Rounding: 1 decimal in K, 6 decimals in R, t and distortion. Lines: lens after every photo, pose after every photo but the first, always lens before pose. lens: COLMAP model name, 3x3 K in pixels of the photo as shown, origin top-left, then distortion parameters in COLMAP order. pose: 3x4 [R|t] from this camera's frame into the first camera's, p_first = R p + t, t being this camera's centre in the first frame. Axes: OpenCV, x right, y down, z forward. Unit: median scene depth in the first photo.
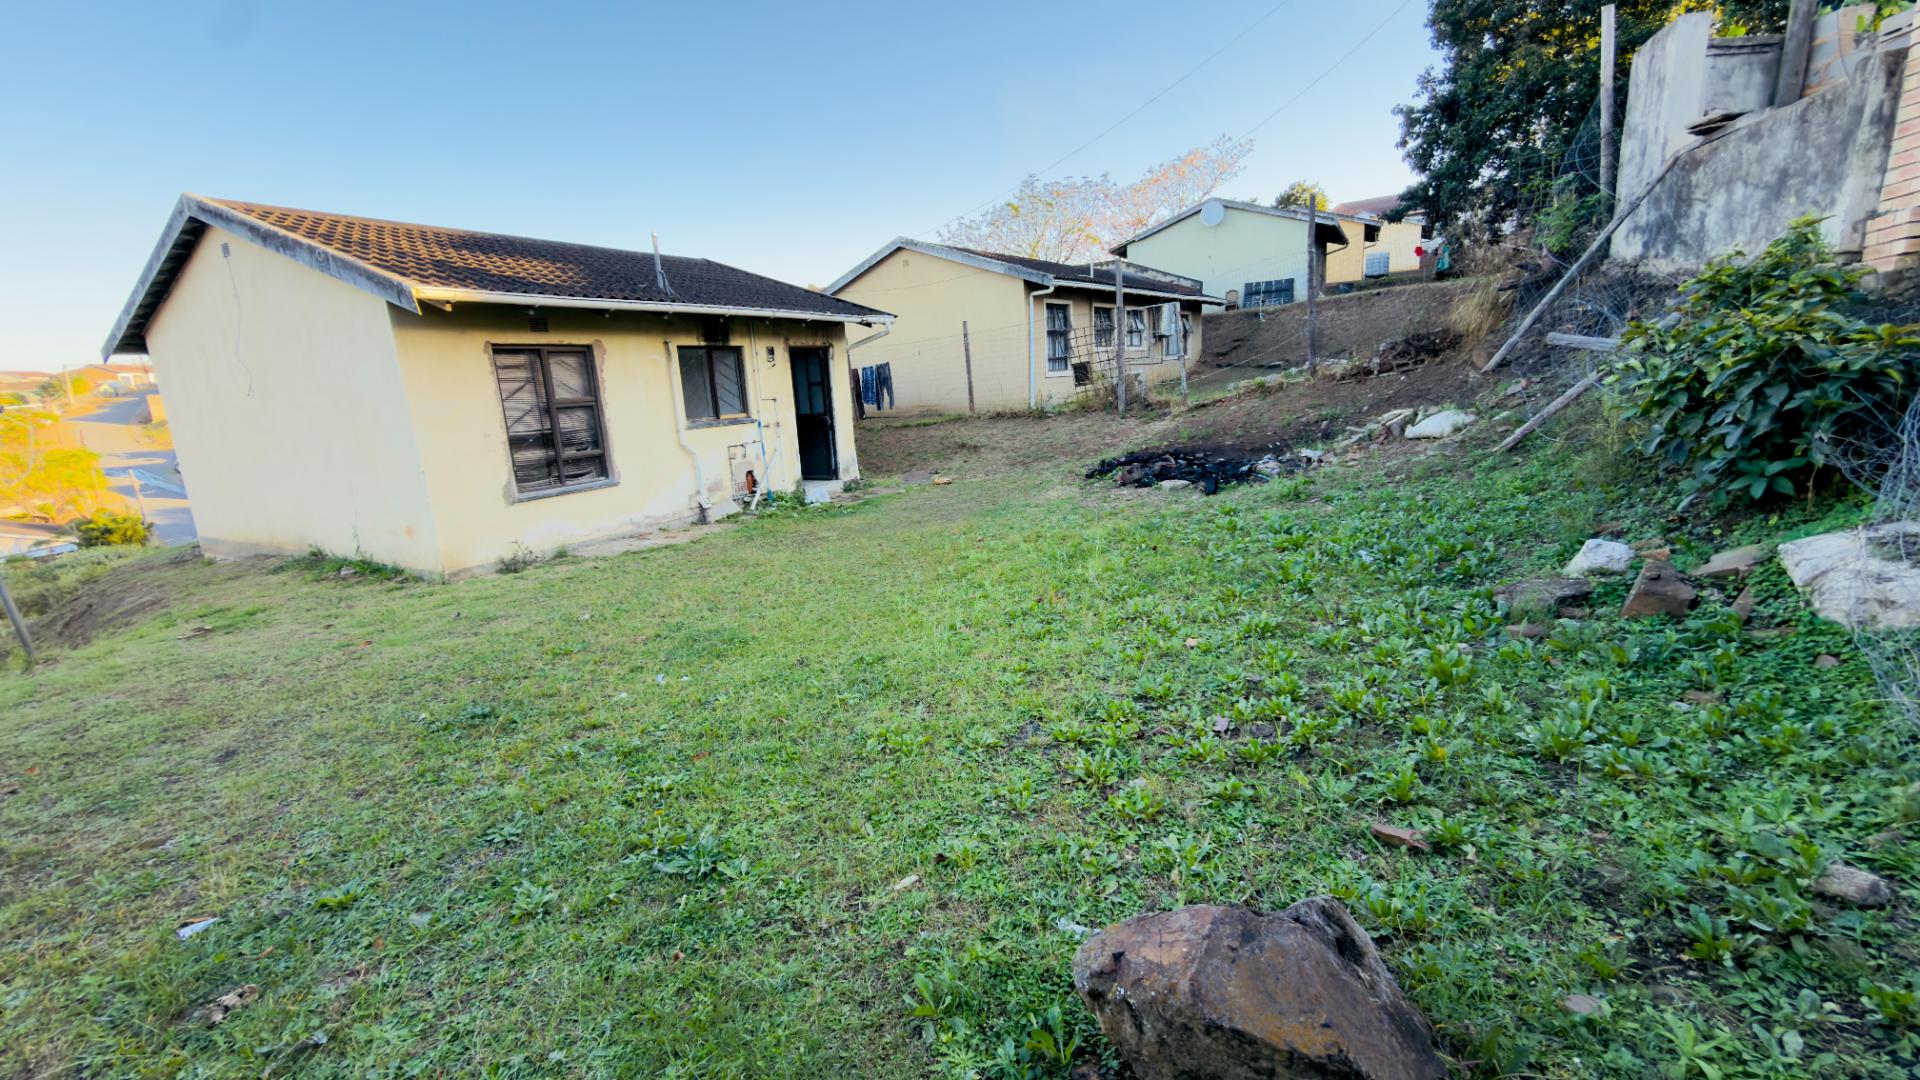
lens RADIAL K [[763.8, 0, 959.9], [0, 763.8, 547.1], [0, 0, 1]] dist [-0.001257, -0.000289]
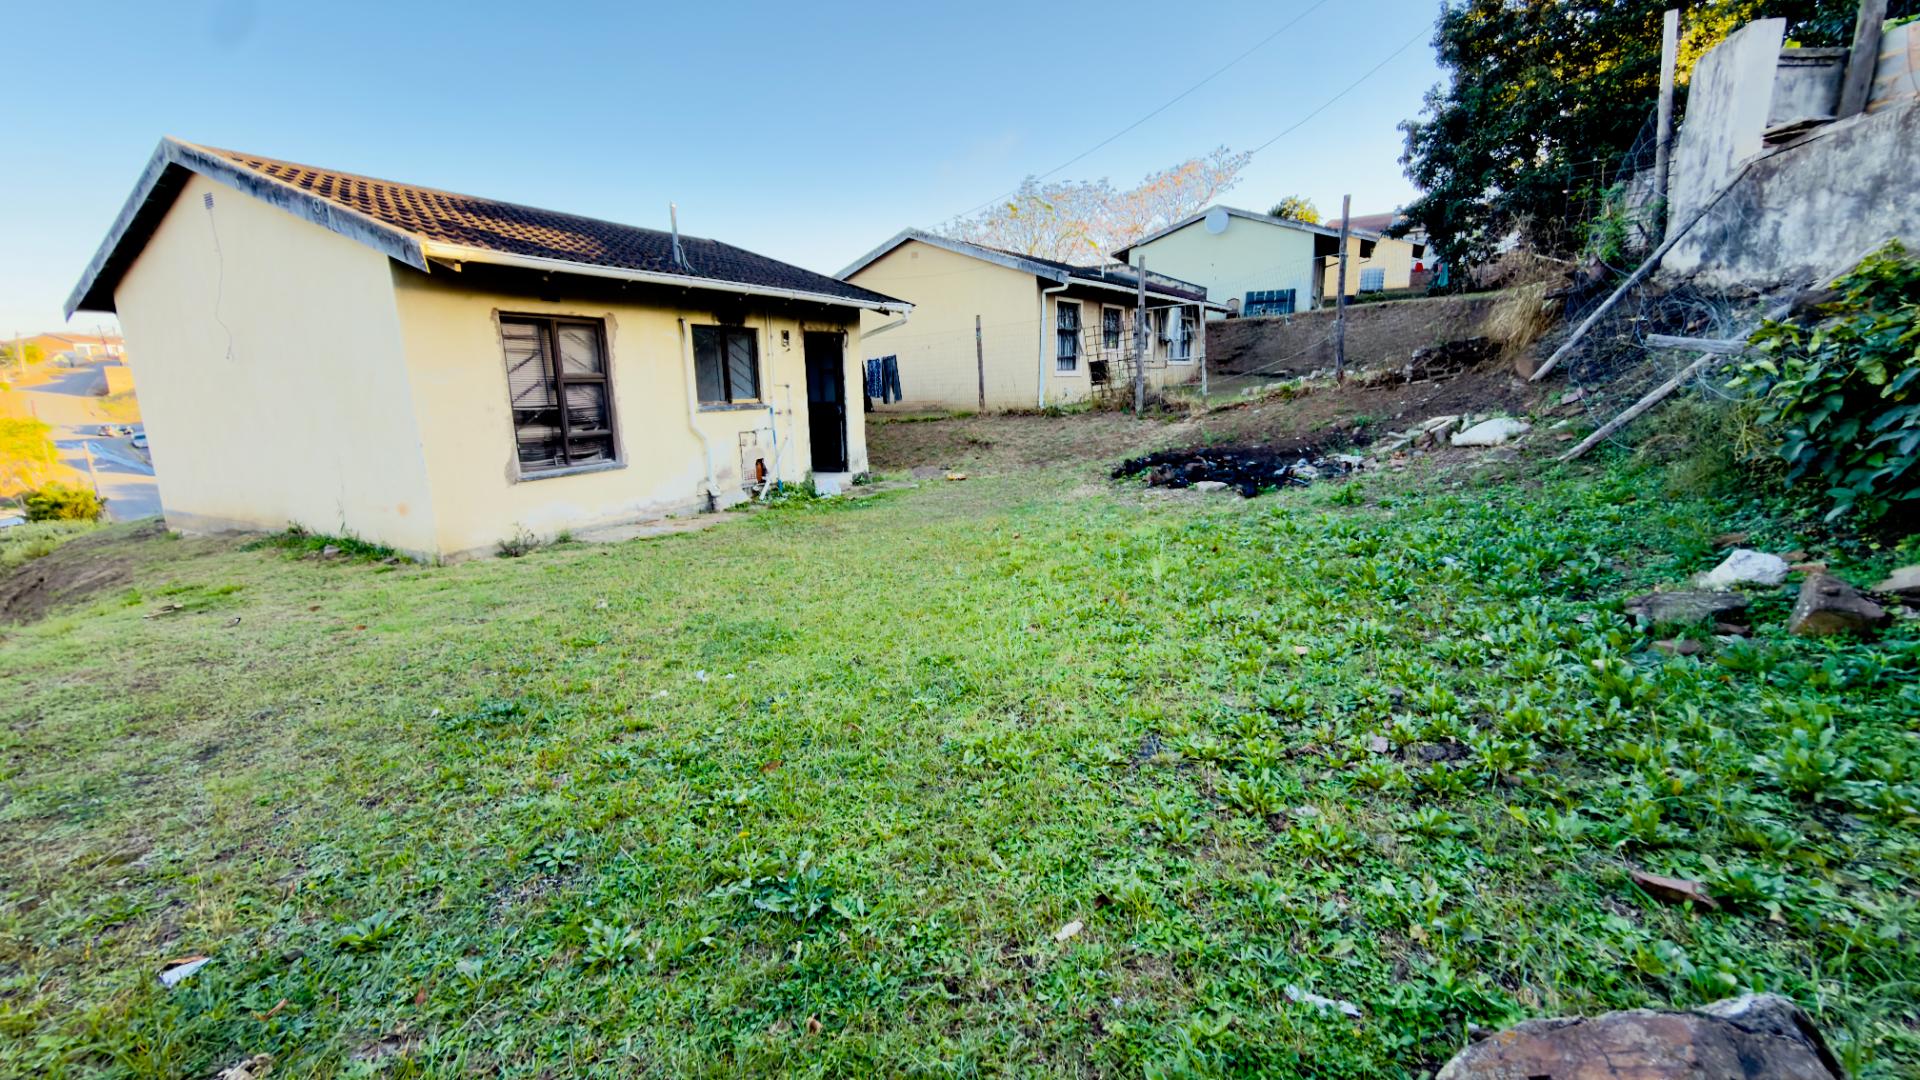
lens RADIAL K [[755.8, 0, 950.0], [0, 755.8, 543.9], [0, 0, 1]] dist [-0.001450, 0.000063]
pose [[0.999093, 0.030085, 0.030130, -0.088770], [-0.029834, 0.999517, -0.008731, 0.010939], [-0.030378, 0.007824, 0.999508, 0.066653]]
